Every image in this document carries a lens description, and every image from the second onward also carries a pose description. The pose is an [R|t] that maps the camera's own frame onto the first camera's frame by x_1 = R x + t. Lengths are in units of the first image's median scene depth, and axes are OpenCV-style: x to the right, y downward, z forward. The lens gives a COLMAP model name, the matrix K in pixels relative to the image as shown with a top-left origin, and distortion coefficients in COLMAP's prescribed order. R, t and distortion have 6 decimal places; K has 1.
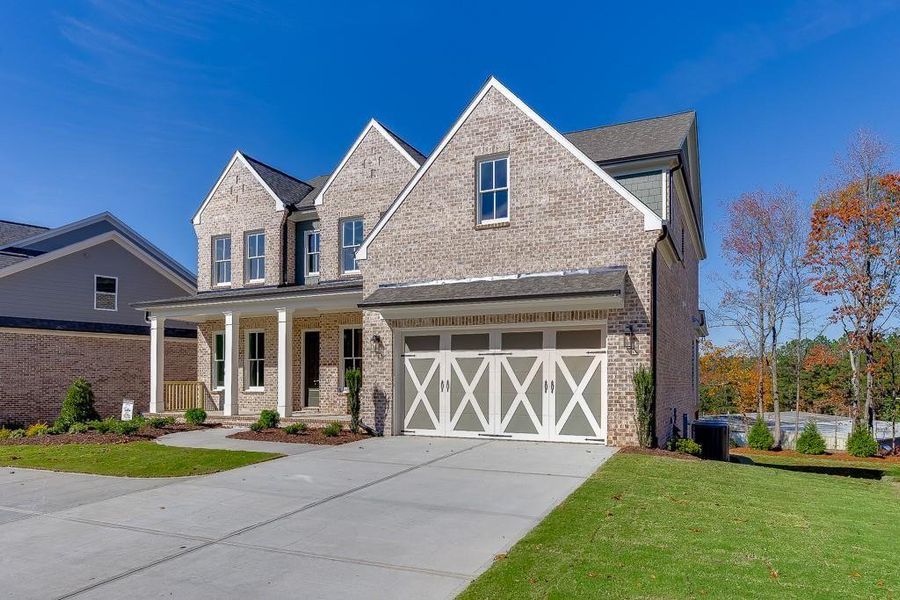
lens RADIAL K [[561.8, 0, 461.8], [0, 561.8, 380.7], [0, 0, 1]] dist [-0.006794, -0.000332]
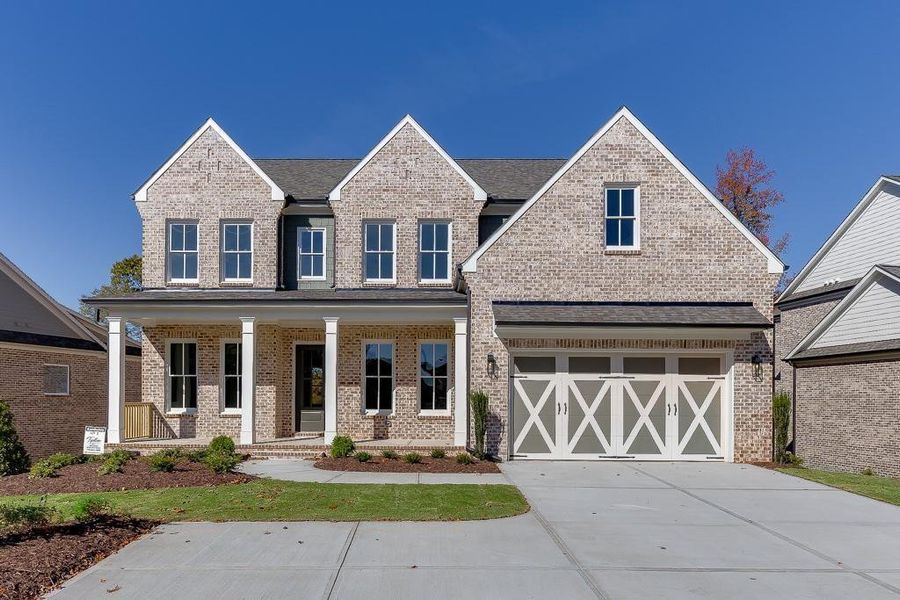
lens RADIAL K [[588.6, 0, 404.5], [0, 588.6, 400.9], [0, 0, 1]] dist [-0.006330, -0.000588]
pose [[0.922982, 0.003305, 0.384830, -0.697362], [-0.004552, 0.999987, 0.002329, -0.005536], [-0.384817, -0.003901, 0.922985, 0.155802]]
